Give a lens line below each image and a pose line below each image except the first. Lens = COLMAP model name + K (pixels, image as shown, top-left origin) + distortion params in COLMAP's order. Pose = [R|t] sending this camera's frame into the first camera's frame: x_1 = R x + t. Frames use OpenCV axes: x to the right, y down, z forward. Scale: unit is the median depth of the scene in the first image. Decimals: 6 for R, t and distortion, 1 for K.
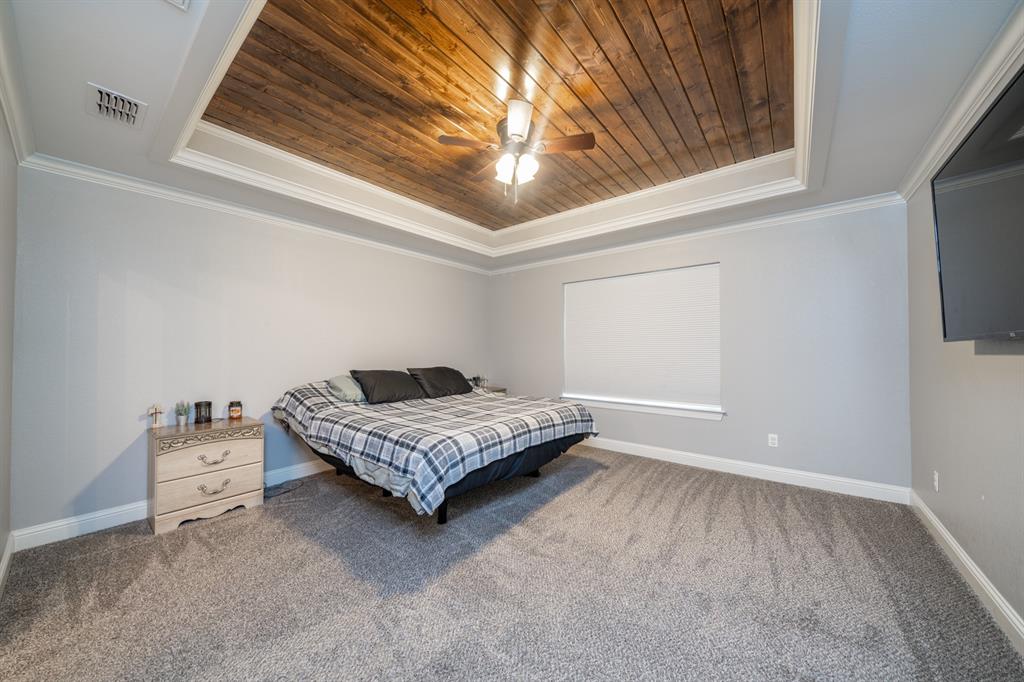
lens RADIAL K [[362.2, 0, 508.9], [0, 362.2, 343.9], [0, 0, 1]] dist [-0.019630, 0.000013]
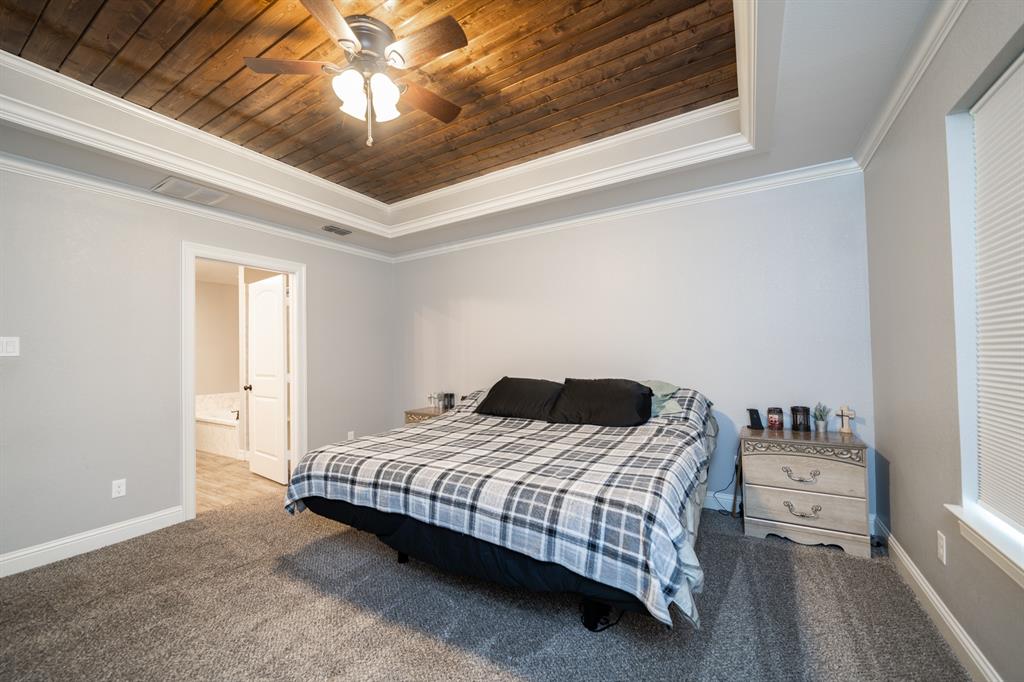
lens RADIAL K [[435.0, 0, 512.0], [0, 435.0, 341.0], [0, 0, 1]] dist [0.022644, -0.000015]
pose [[0.086772, -0.027227, -0.995856, 0.501693], [0.036905, 0.999028, -0.024098, 0.004224], [0.995544, -0.034661, 0.087692, 0.673911]]
